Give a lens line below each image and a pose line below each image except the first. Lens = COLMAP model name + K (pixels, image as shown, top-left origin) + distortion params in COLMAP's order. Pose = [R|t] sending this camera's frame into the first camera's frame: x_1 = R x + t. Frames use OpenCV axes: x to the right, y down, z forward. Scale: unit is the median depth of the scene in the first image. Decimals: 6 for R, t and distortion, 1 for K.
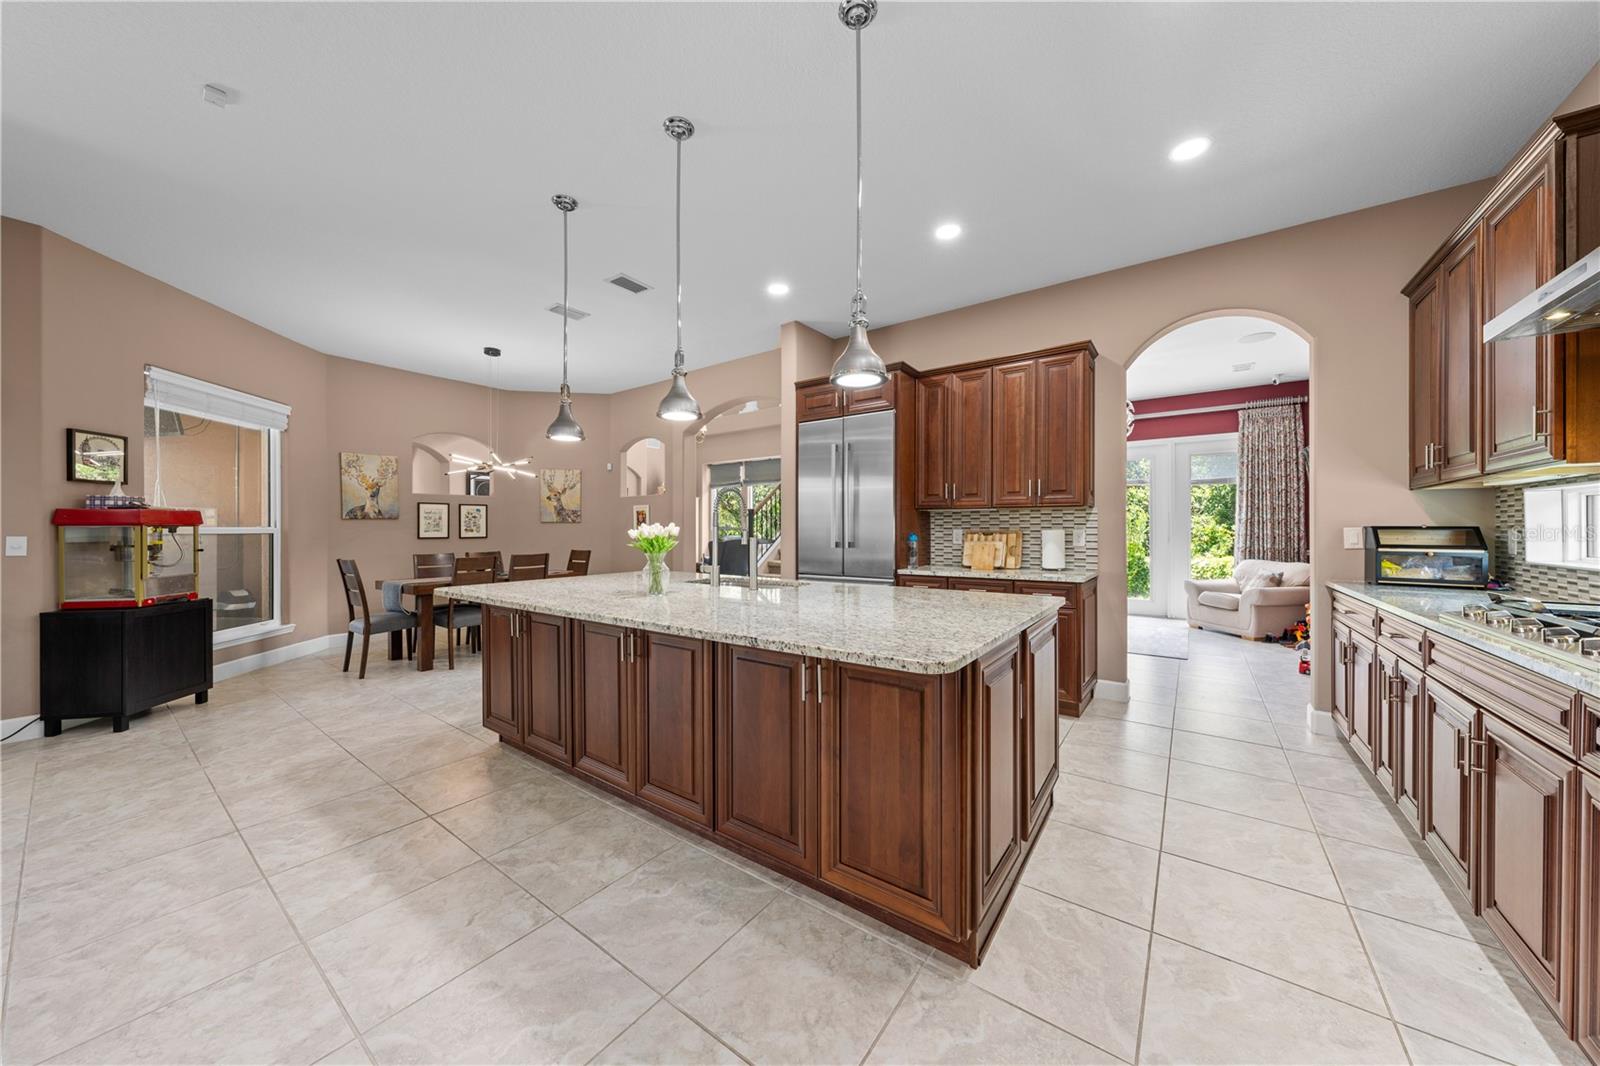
lens RADIAL K [[540.0, 0, 803.5], [0, 540.0, 530.2], [0, 0, 1]] dist [-0.003385, 0.000107]
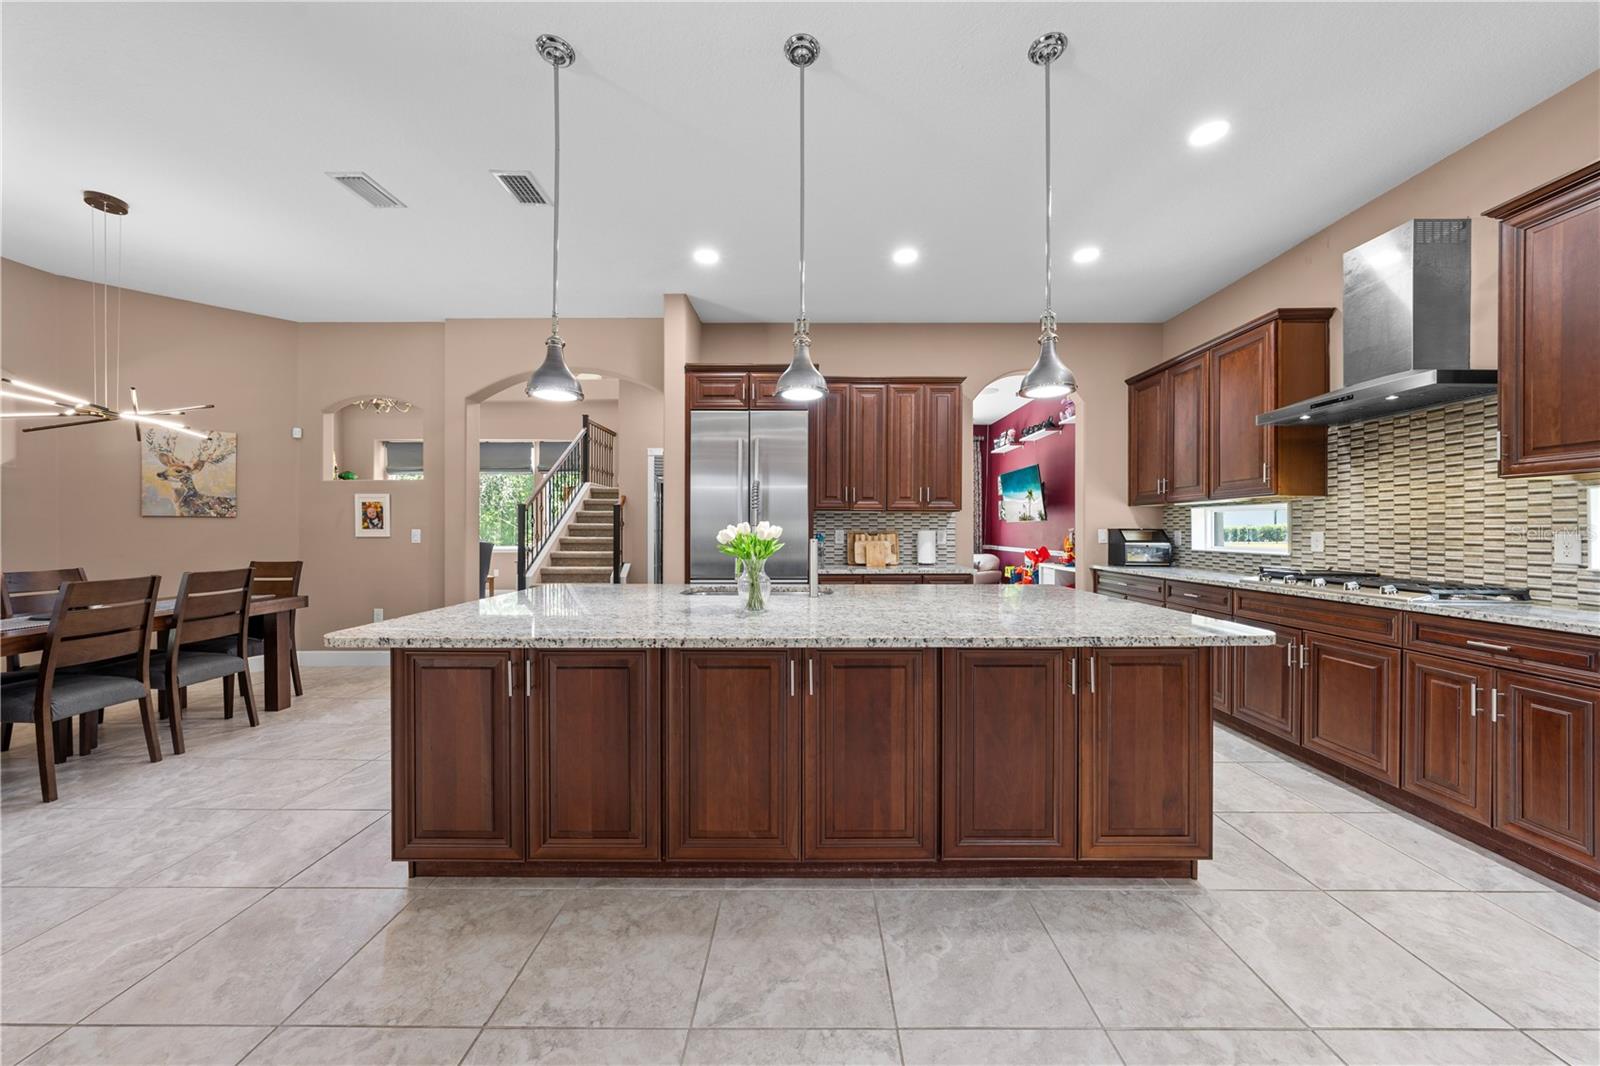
lens RADIAL K [[538.6, 0, 810.3], [0, 538.6, 530.8], [0, 0, 1]] dist [-0.002132, 0.000033]
pose [[0.810420, 0.001056, 0.585849, -0.644458], [-0.001371, 0.999999, 0.000094, 0.000313], [-0.585848, -0.000880, 0.810420, 0.286377]]
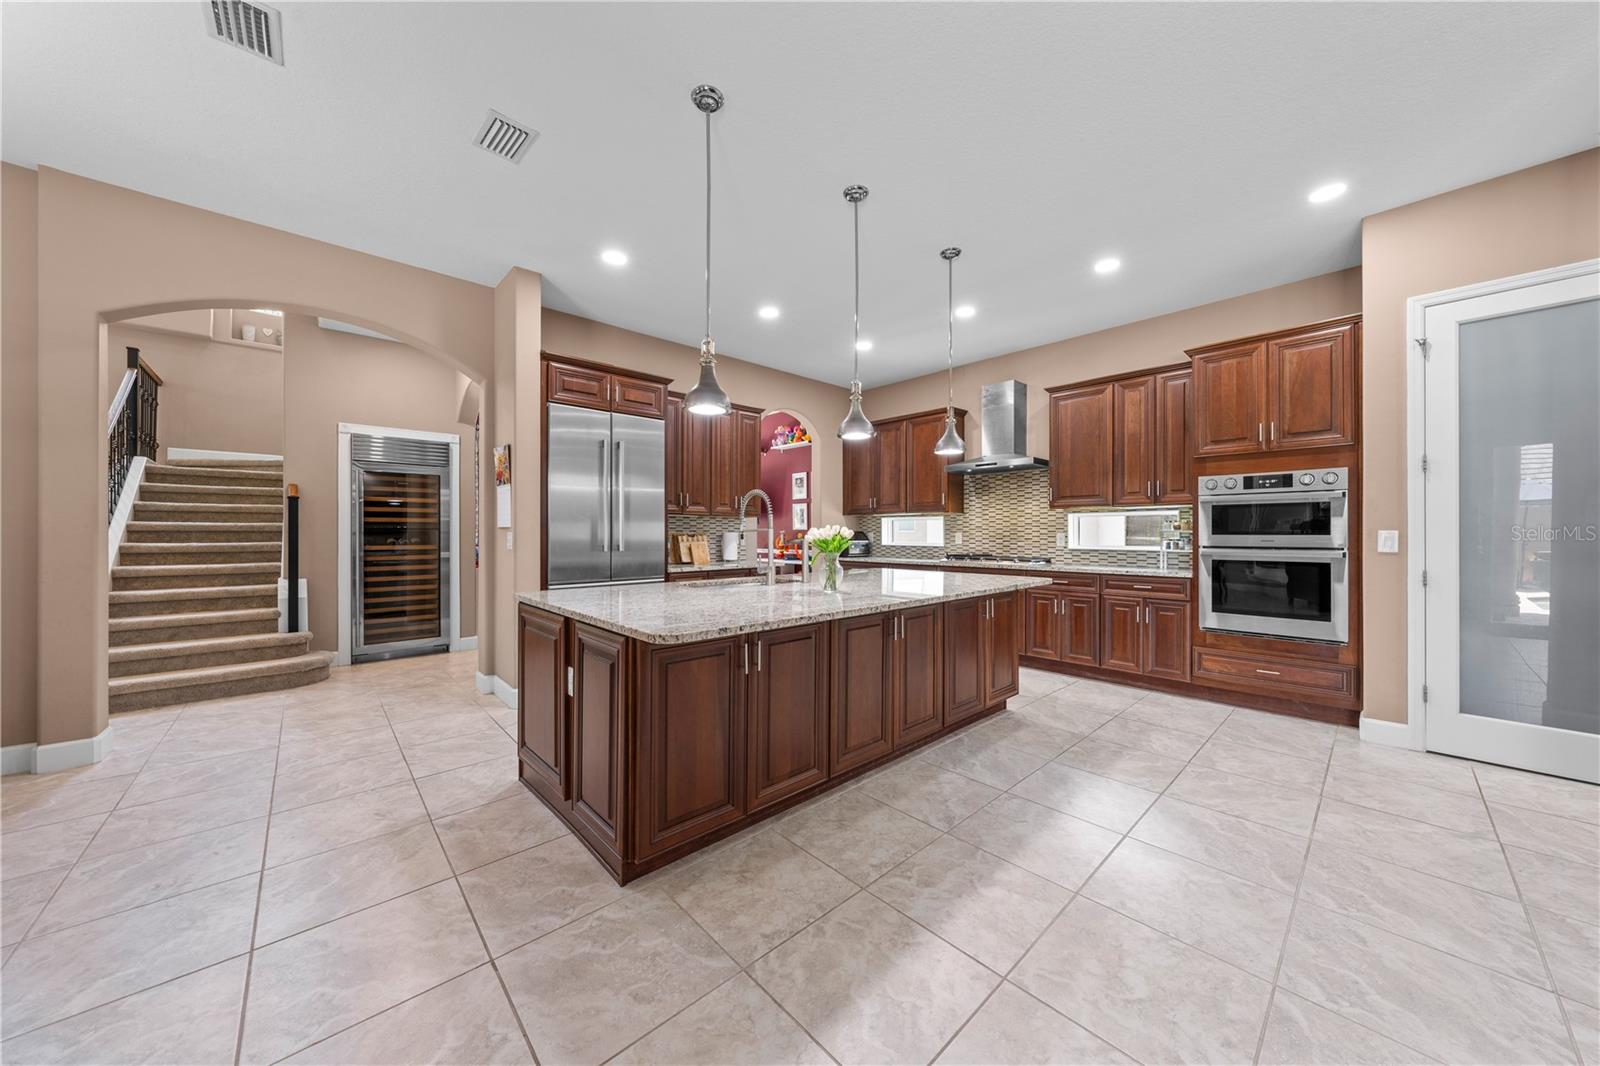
lens RADIAL K [[540.0, 0, 803.5], [0, 540.0, 530.2], [0, 0, 1]] dist [-0.003385, 0.000107]
pose [[0.194113, 0.005420, 0.980964, -1.292669], [-0.000071, 0.999985, -0.005511, 0.002693], [-0.980979, 0.001000, 0.194110, 0.802765]]
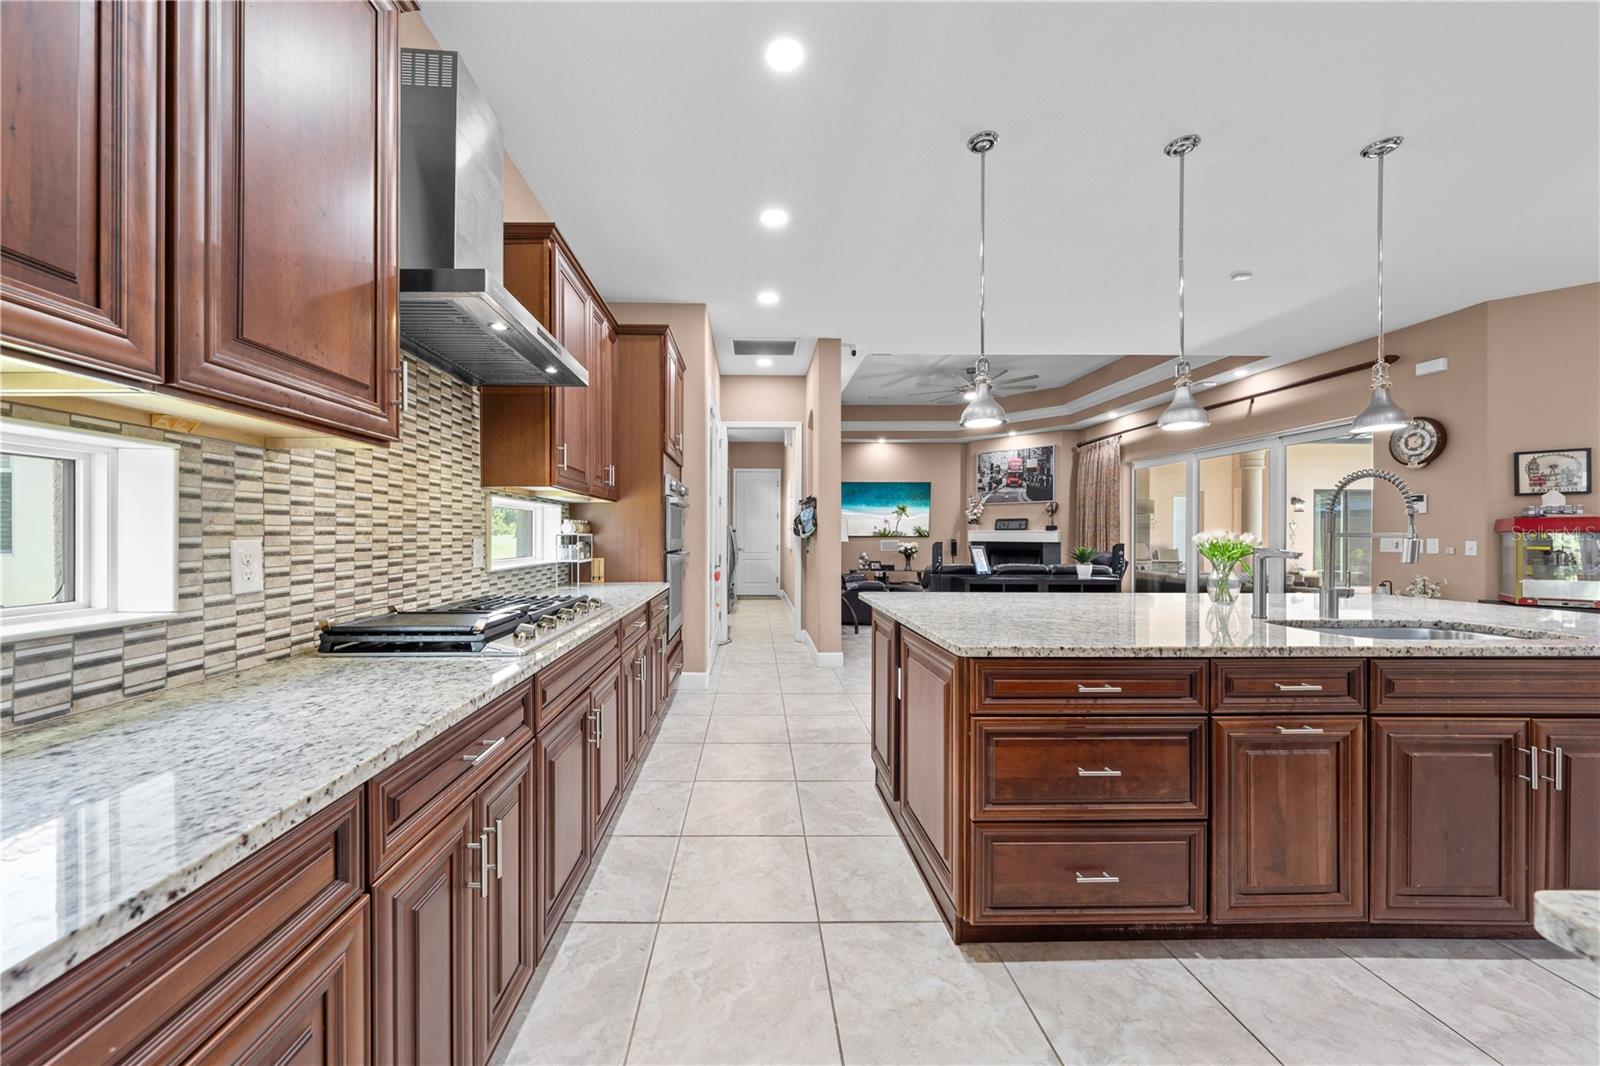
lens RADIAL K [[557.6, 0, 755.6], [0, 557.6, 533.6], [0, 0, 1]] dist [-0.001574, -0.000109]
pose [[-0.807909, -0.001592, -0.589305, 0.956531], [-0.001014, 0.999999, -0.001311, -0.003553], [0.589306, -0.000462, -0.807910, 1.252977]]
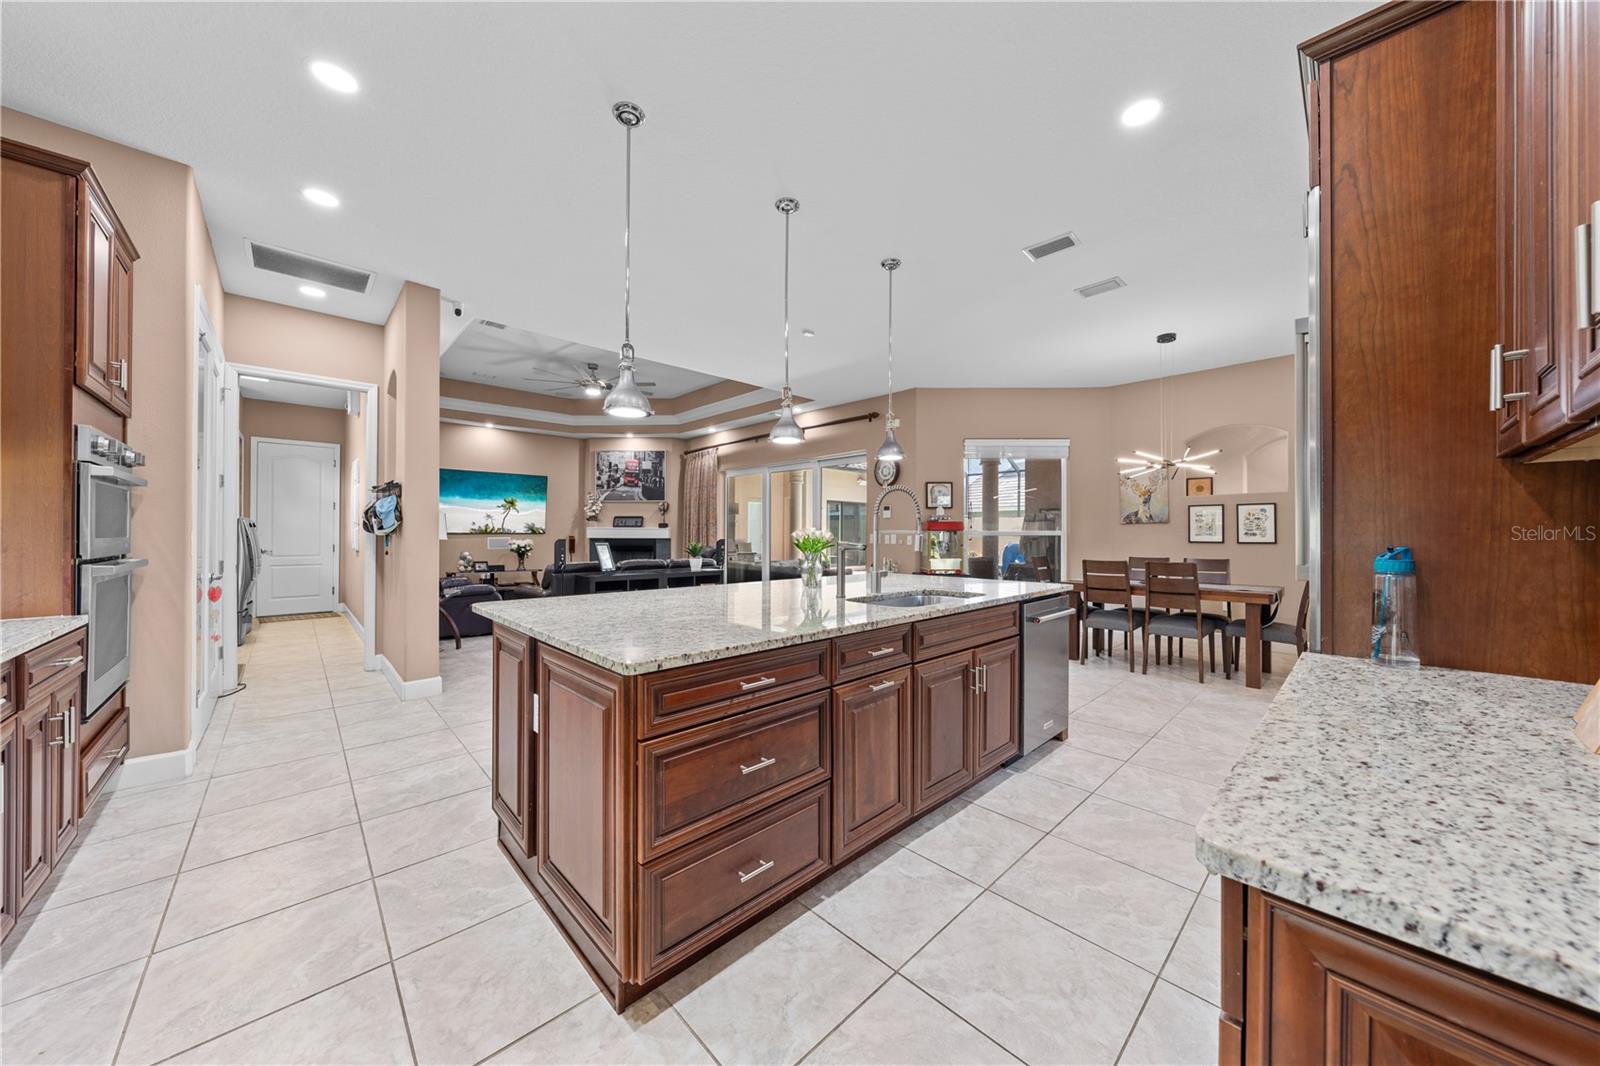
lens RADIAL K [[540.0, 0, 803.5], [0, 540.0, 530.2], [0, 0, 1]] dist [-0.003385, 0.000107]
pose [[-0.181480, -0.003444, -0.983389, 0.879222], [-0.002522, 0.999992, -0.003037, -0.003507], [0.983391, 0.001929, -0.181487, 1.144007]]
